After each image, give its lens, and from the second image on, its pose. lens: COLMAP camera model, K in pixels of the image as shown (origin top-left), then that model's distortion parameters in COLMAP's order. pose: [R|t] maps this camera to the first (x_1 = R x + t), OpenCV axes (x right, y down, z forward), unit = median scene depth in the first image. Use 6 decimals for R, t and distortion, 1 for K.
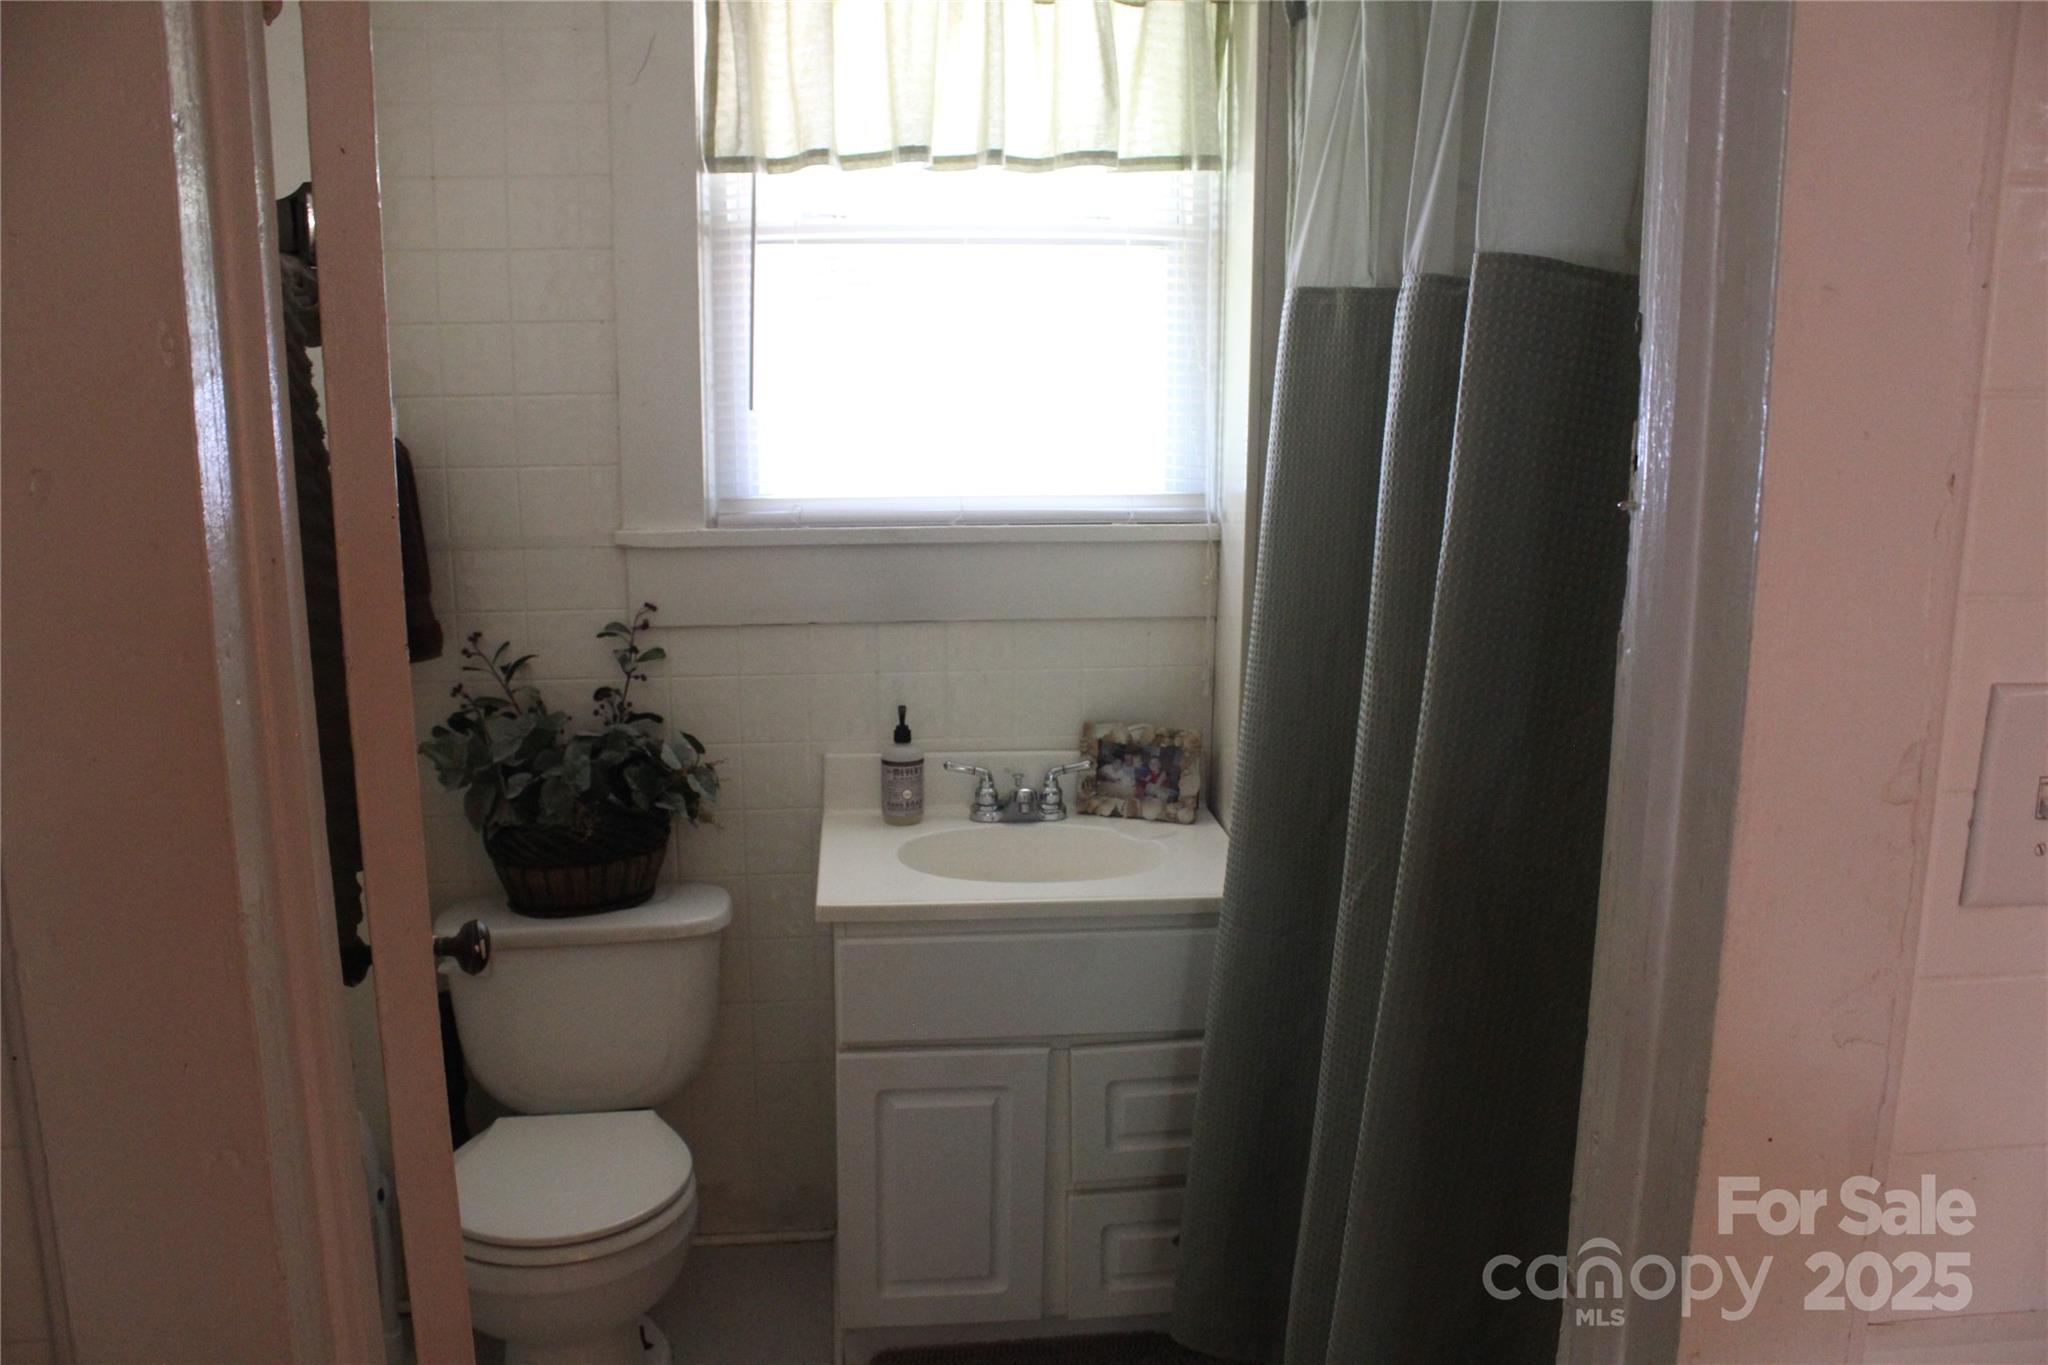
lens RADIAL K [[1726.4, 0, 1024.0], [0, 1726.4, 682.5], [0, 0, 1]] dist [-0.153799, 0.004270]
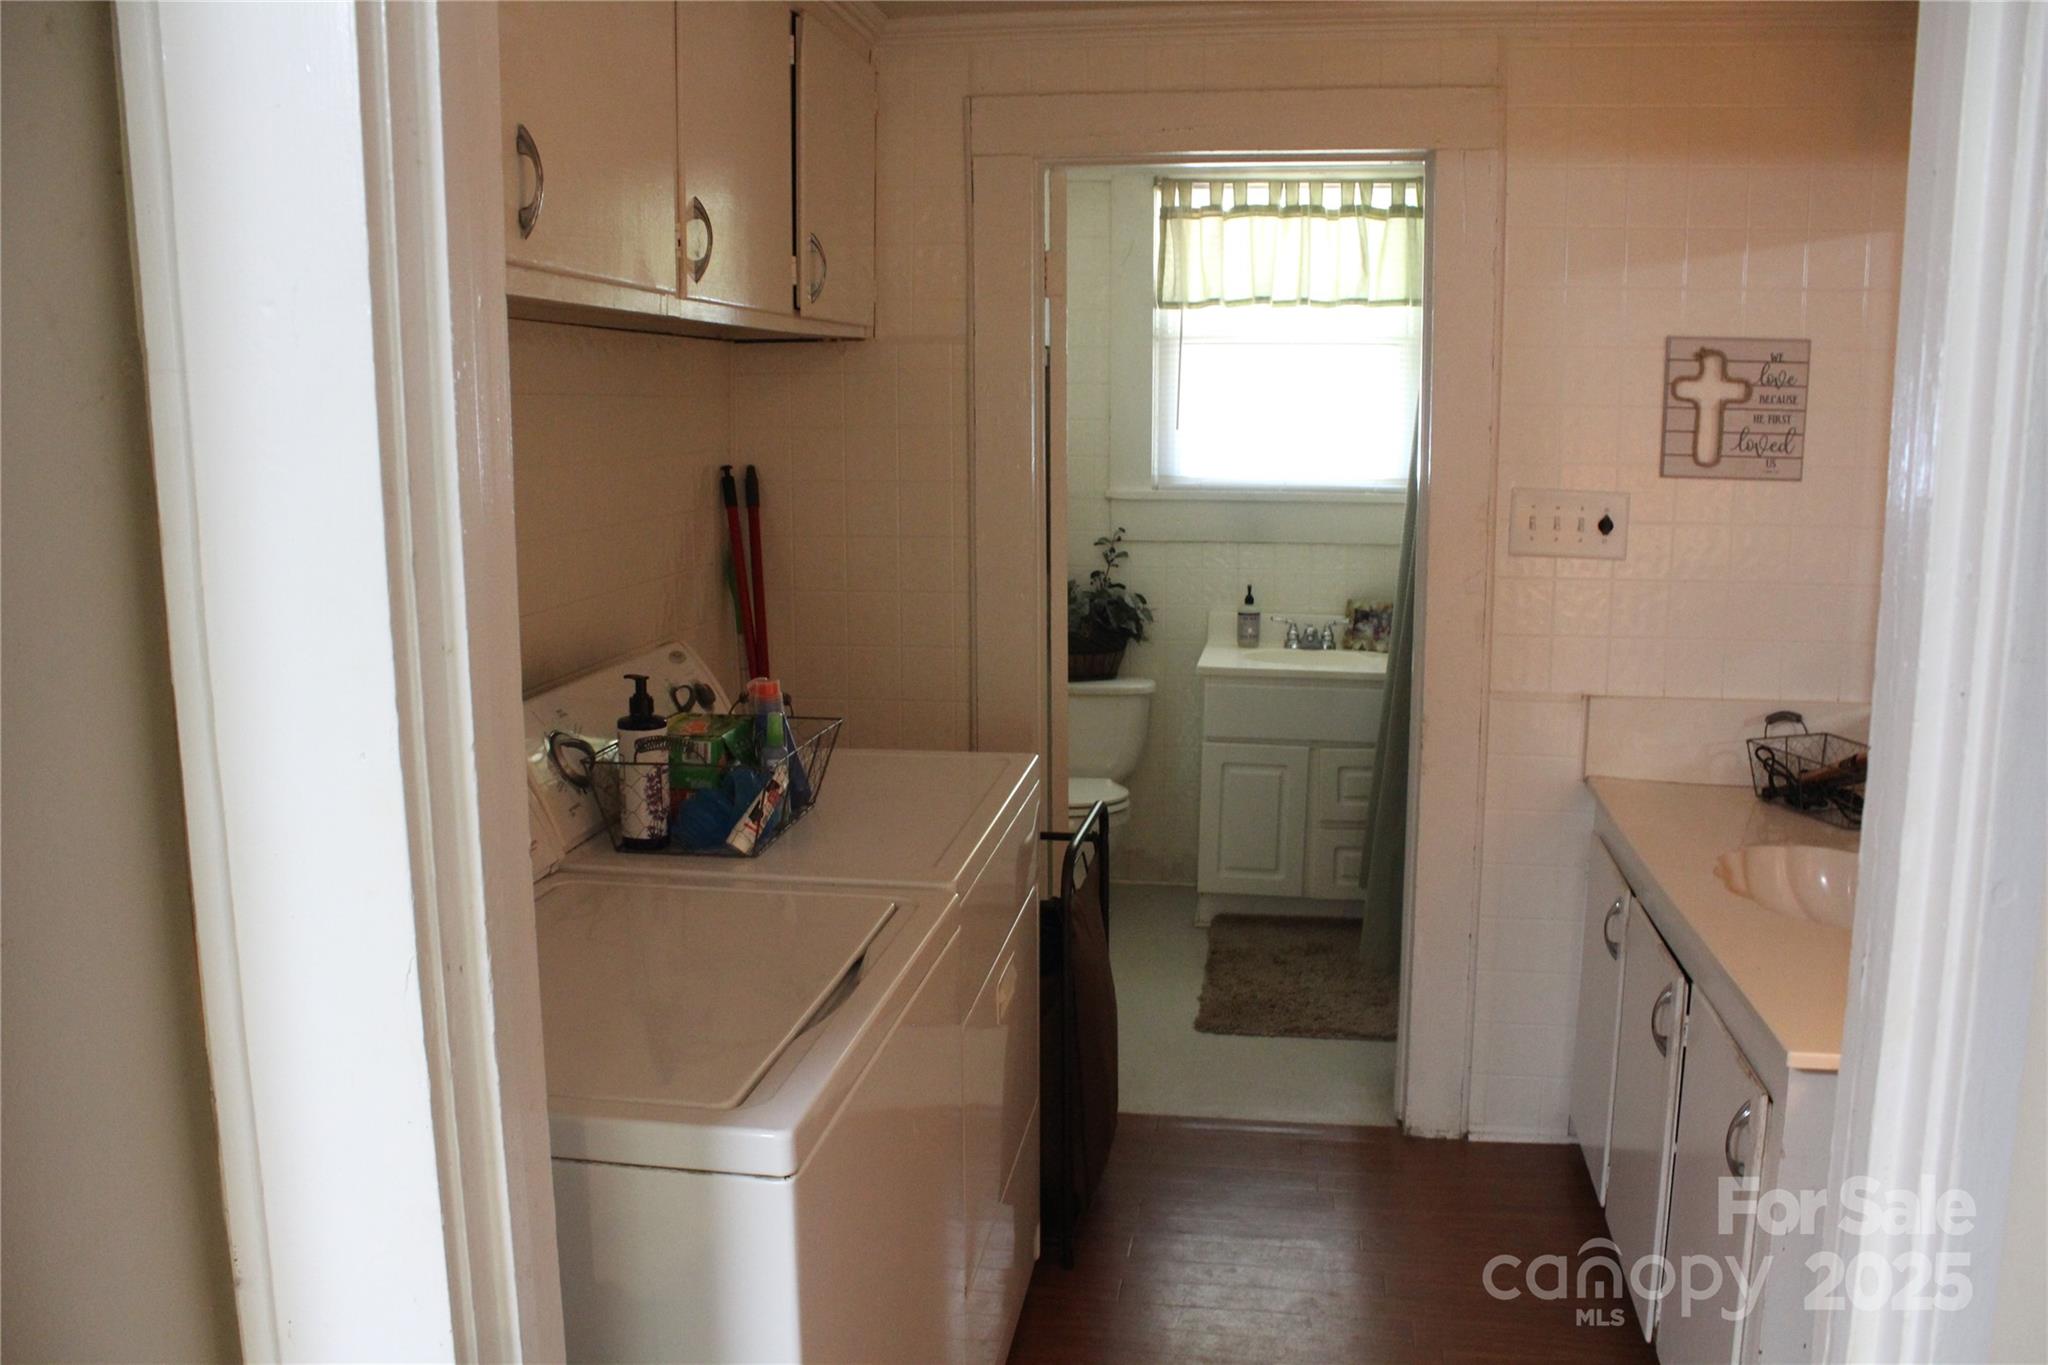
lens RADIAL K [[1726.4, 0, 1024.0], [0, 1726.4, 682.5], [0, 0, 1]] dist [-0.153799, 0.004270]
pose [[0.967068, 0.039695, -0.251405, 0.175335], [-0.049576, 0.998222, -0.033091, 0.201737], [0.249644, 0.044465, 0.967316, -0.923825]]
